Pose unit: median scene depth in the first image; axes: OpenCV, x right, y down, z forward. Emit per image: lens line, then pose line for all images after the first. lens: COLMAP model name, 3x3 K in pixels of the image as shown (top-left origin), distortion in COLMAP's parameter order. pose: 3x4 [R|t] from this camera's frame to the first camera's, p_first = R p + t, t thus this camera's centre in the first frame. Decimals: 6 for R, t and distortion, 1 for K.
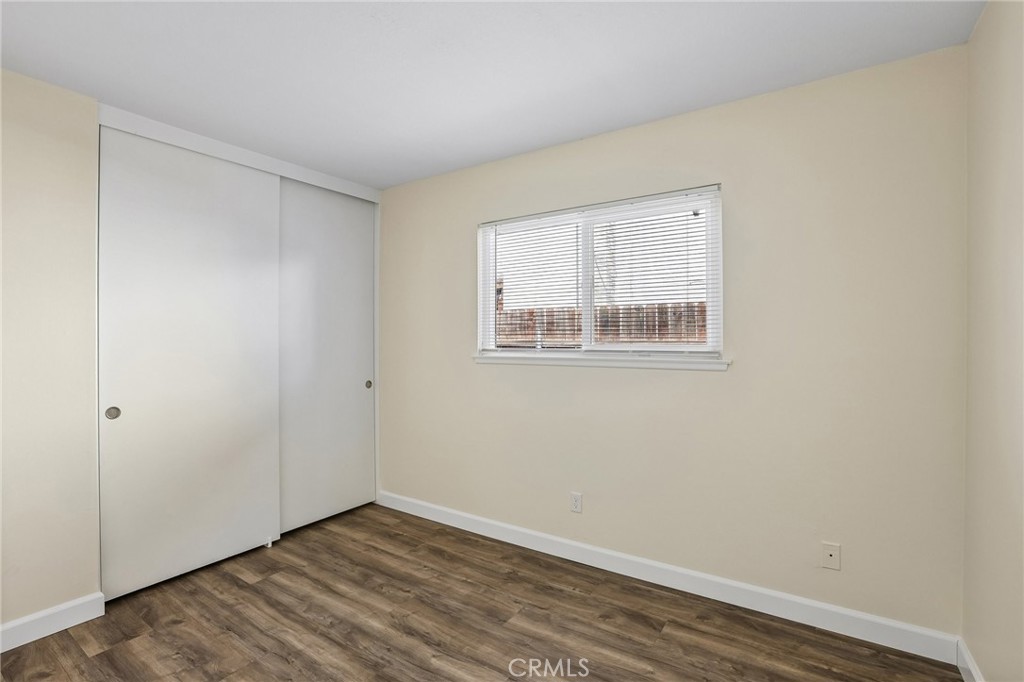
lens RADIAL K [[469.4, 0, 506.9], [0, 469.4, 343.8], [0, 0, 1]] dist [-0.043462, 0.009562]
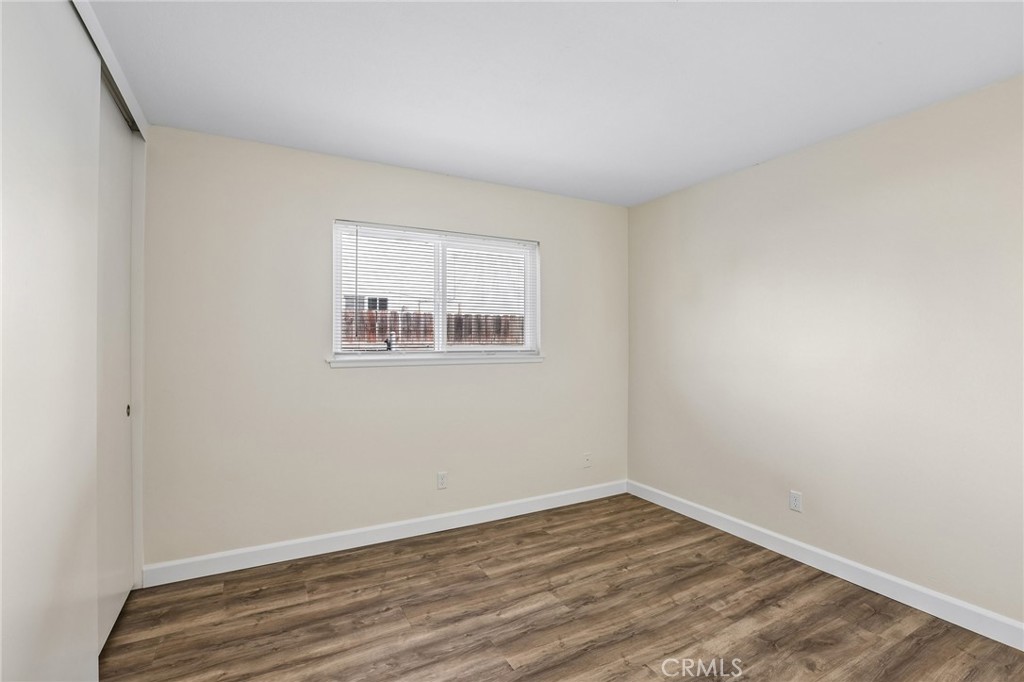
lens RADIAL K [[469.4, 0, 516.9], [0, 469.4, 340.8], [0, 0, 1]] dist [-0.043462, 0.009562]
pose [[0.450832, 0.004323, 0.892598, -0.884794], [0.006213, 0.999949, -0.007981, -0.002374], [-0.892587, 0.009144, 0.450782, 0.318884]]
